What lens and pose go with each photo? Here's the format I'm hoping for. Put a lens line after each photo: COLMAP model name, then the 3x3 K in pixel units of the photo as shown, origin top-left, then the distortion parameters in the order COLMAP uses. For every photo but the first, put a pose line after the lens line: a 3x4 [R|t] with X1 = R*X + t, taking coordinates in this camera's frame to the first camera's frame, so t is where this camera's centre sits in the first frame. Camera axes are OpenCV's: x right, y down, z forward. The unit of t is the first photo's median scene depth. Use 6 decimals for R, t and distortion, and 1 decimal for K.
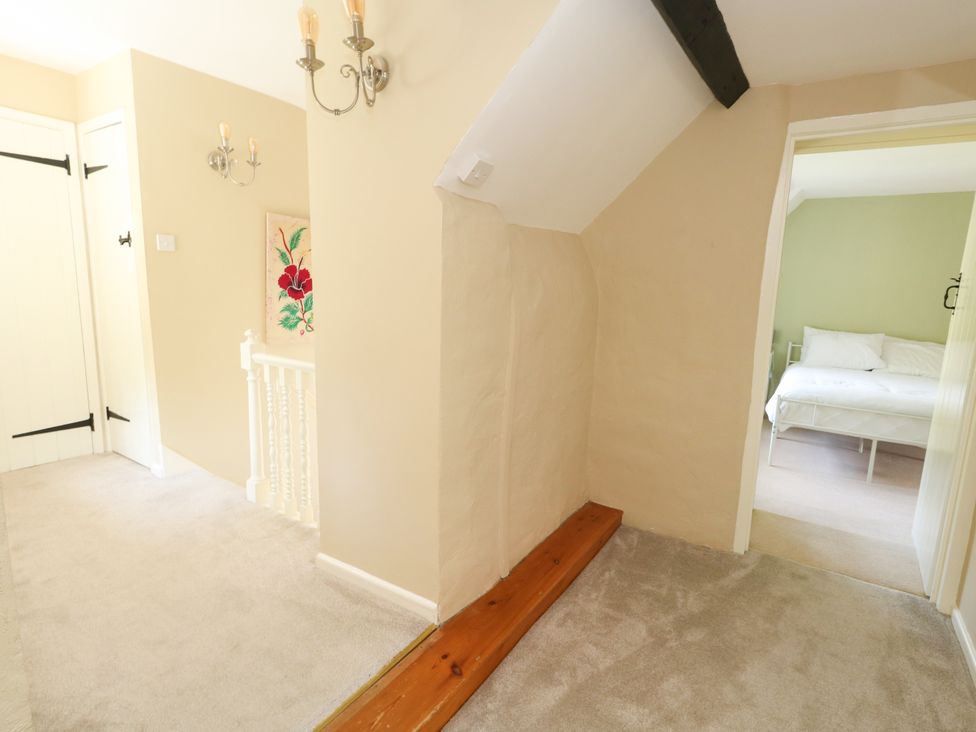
lens RADIAL K [[517.4, 0, 489.9], [0, 517.4, 365.8], [0, 0, 1]] dist [0.001498, 0.000636]
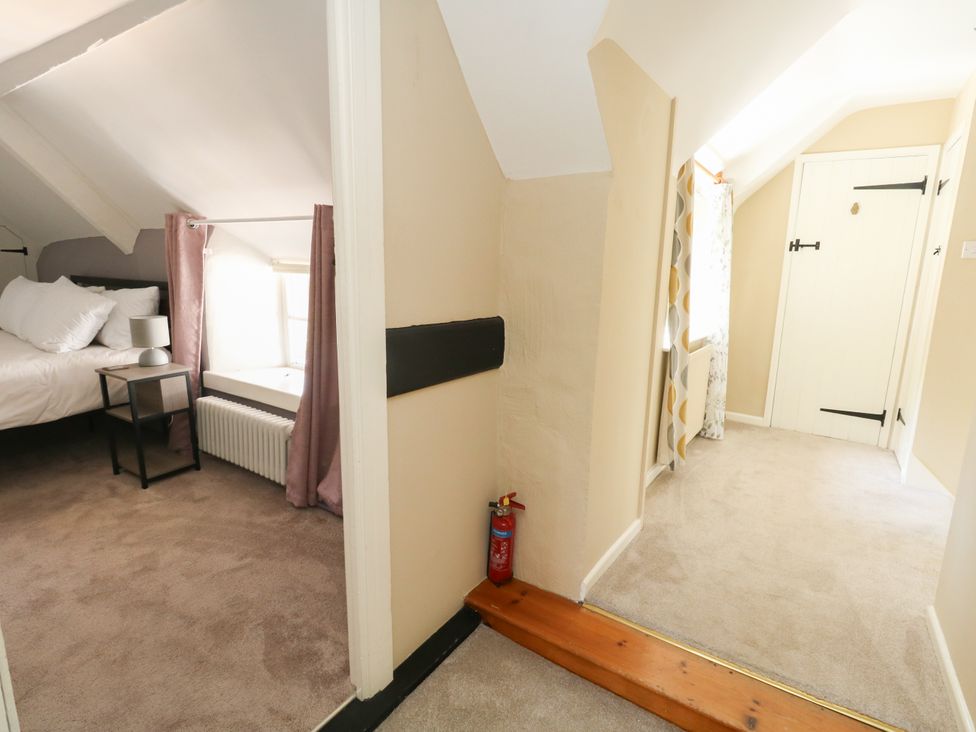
lens RADIAL K [[517.4, 0, 491.2], [0, 517.4, 360.6], [0, 0, 1]] dist [0.001498, 0.000636]
pose [[-0.012726, 0.144427, -0.989434, 0.334610], [-0.202555, 0.968626, 0.143995, 0.000965], [0.979188, 0.202247, 0.016927, 0.151975]]
